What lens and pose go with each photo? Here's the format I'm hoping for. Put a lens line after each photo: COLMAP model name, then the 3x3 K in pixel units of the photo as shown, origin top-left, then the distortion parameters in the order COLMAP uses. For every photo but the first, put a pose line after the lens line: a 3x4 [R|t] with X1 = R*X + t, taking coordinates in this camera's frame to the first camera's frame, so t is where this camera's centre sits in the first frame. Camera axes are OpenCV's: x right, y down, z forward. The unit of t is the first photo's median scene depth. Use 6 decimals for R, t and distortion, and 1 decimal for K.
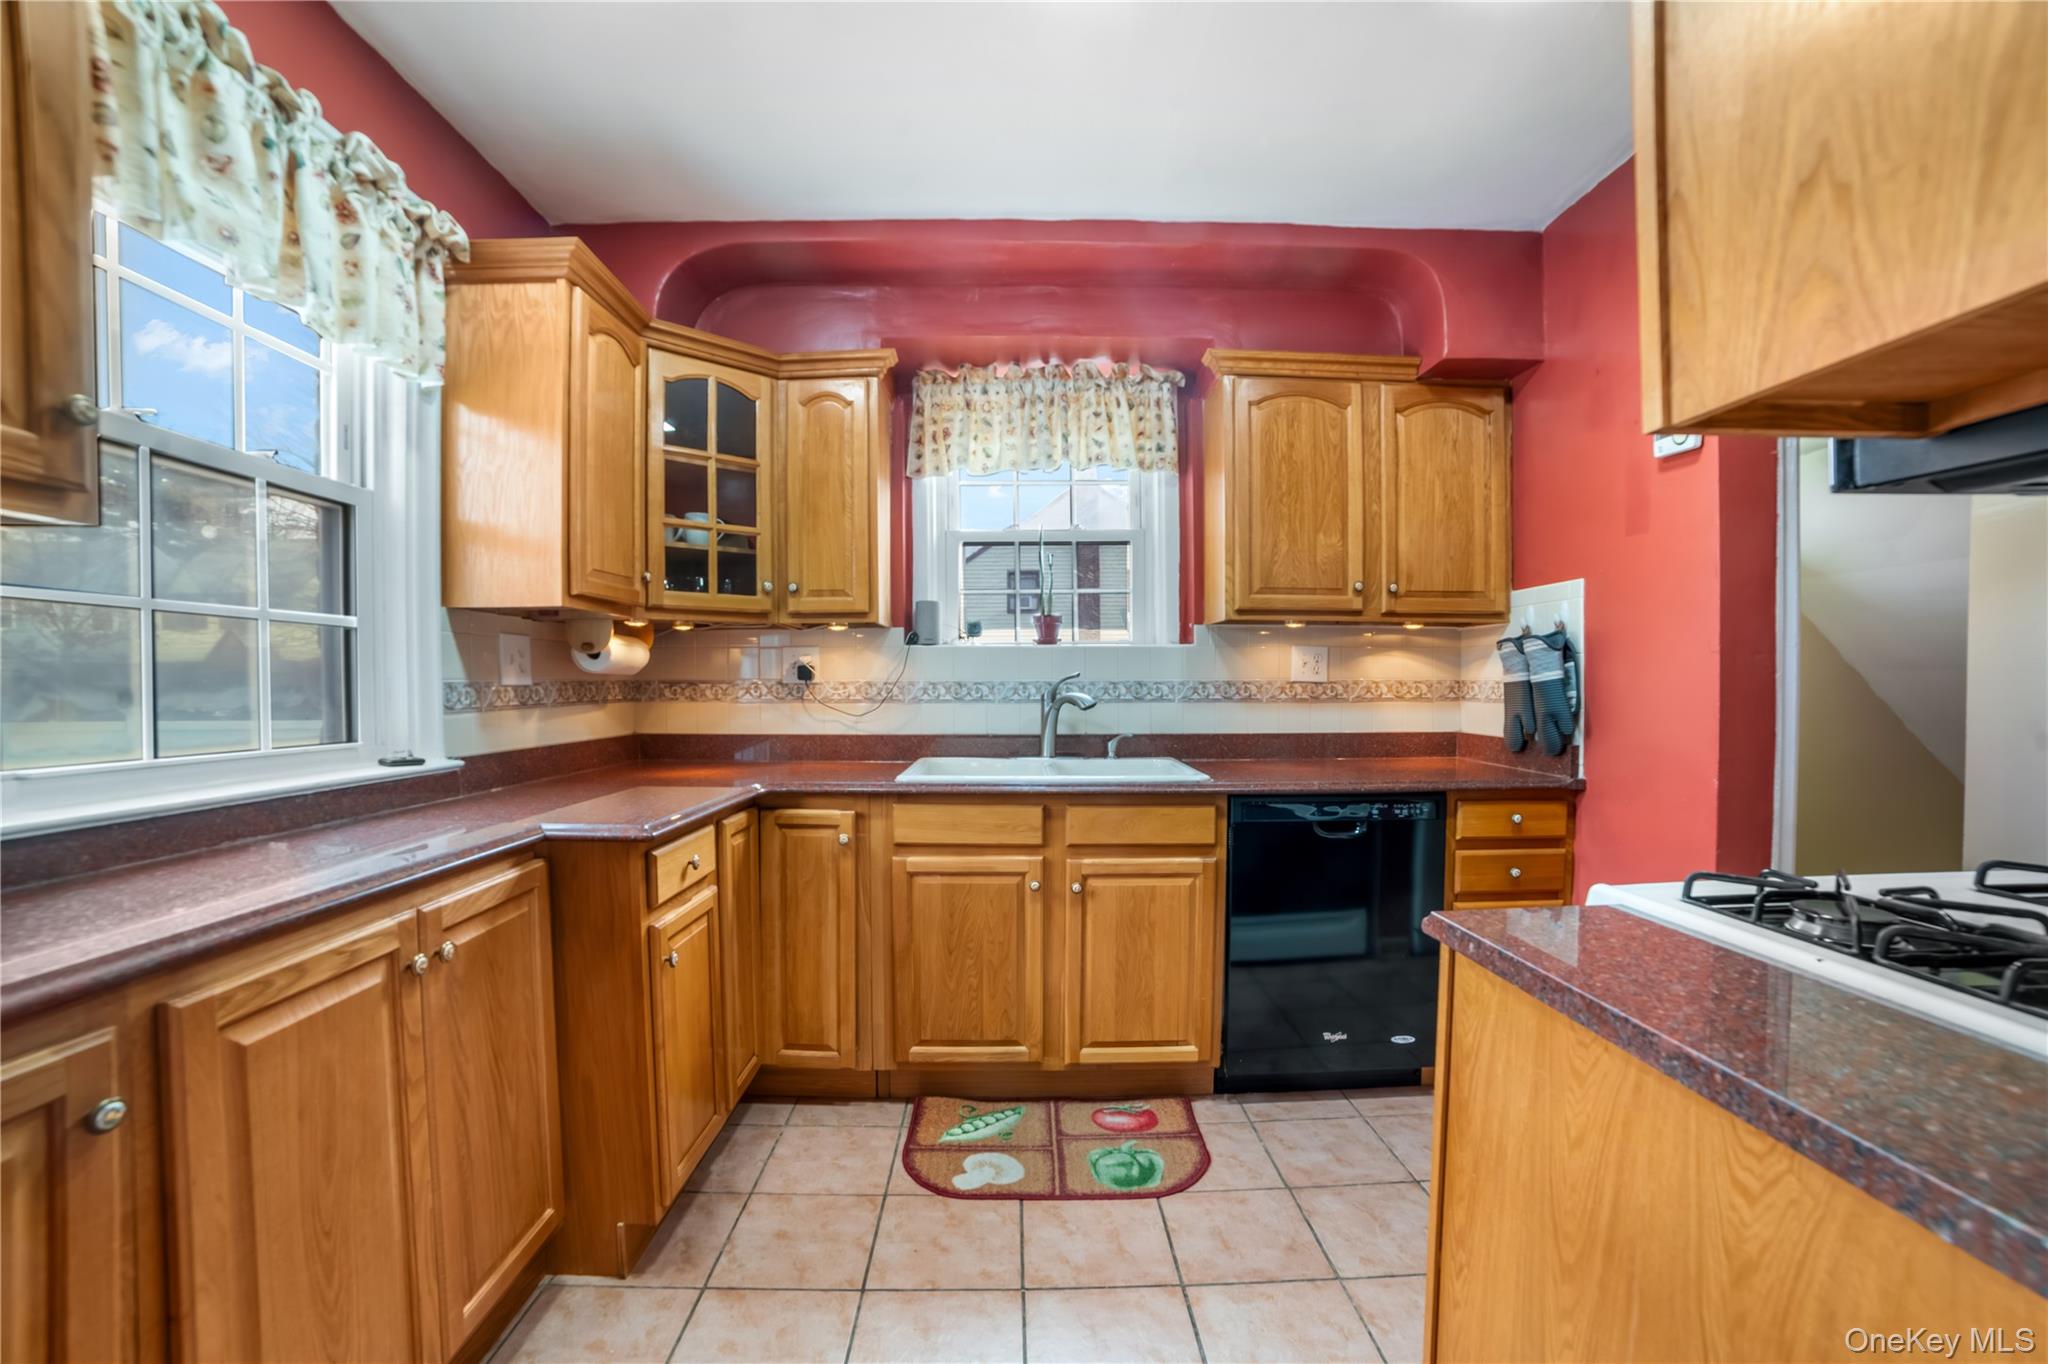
lens RADIAL K [[846.9, 0, 1026.9], [0, 846.9, 692.6], [0, 0, 1]] dist [-0.113856, 0.047442]
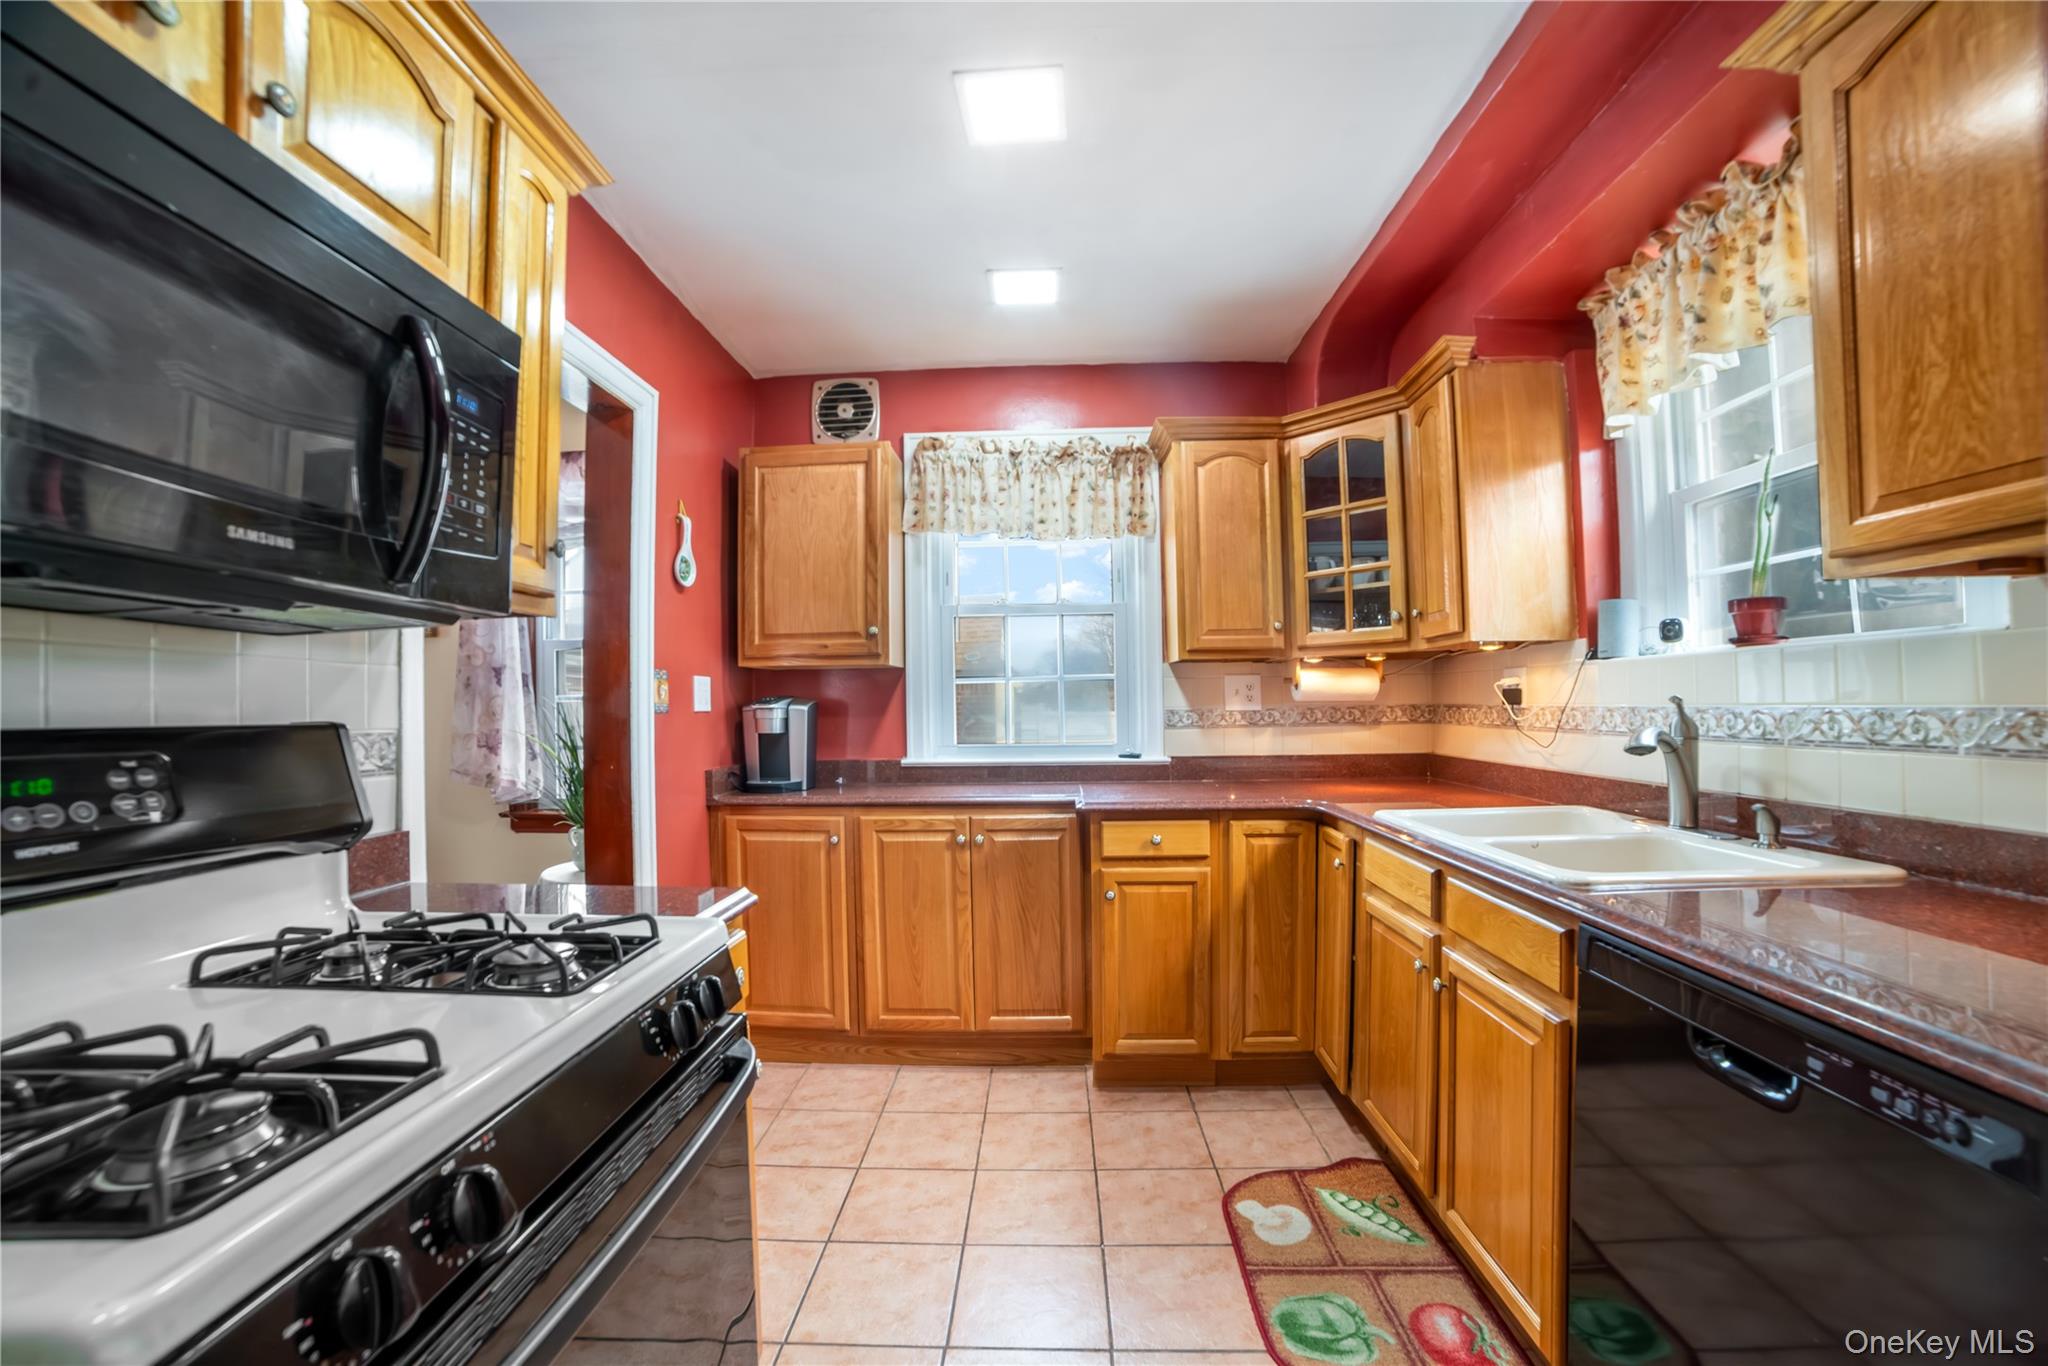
lens RADIAL K [[846.9, 0, 1026.9], [0, 846.9, 693.6], [0, 0, 1]] dist [-0.113856, 0.047442]
pose [[-0.050537, -0.010654, -0.998665, 0.844073], [-0.001369, 0.999943, -0.010599, -0.022491], [0.998721, 0.000831, -0.050549, 0.694203]]
